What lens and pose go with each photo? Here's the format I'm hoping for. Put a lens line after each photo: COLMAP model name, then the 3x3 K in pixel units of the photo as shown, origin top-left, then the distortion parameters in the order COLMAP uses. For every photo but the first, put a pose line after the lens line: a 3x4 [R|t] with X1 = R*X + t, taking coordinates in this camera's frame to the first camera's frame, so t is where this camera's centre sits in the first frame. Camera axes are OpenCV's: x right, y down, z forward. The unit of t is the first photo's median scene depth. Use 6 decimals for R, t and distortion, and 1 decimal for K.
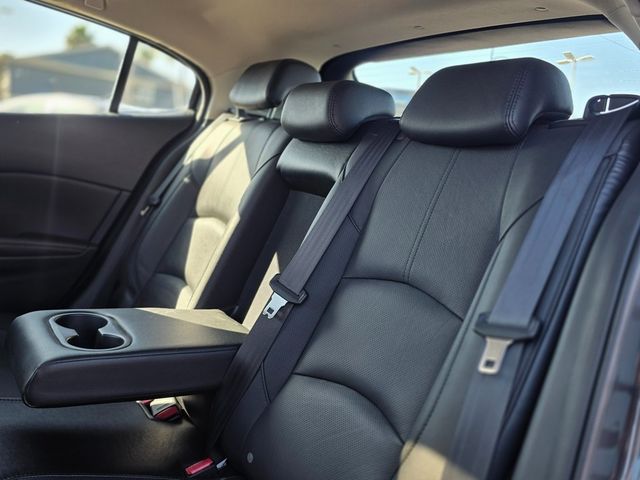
lens RADIAL K [[593.2, 0, 320.0], [0, 593.2, 240.0], [0, 0, 1]] dist [0.112706, -0.119049]
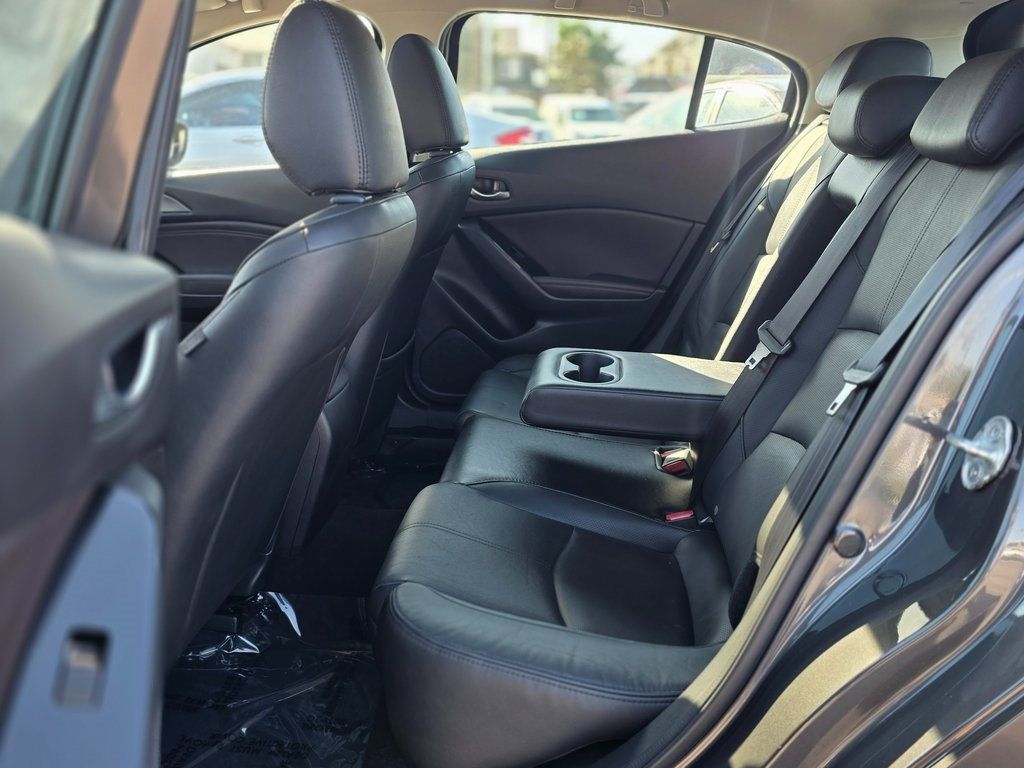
lens RADIAL K [[949.0, 0, 512.0], [0, 949.0, 384.0], [0, 0, 1]] dist [0.112706, -0.119049]
pose [[0.773337, 0.082563, -0.628597, 0.362986], [-0.018745, 0.994028, 0.107499, 0.003351], [0.633718, -0.071350, 0.770266, -0.233167]]
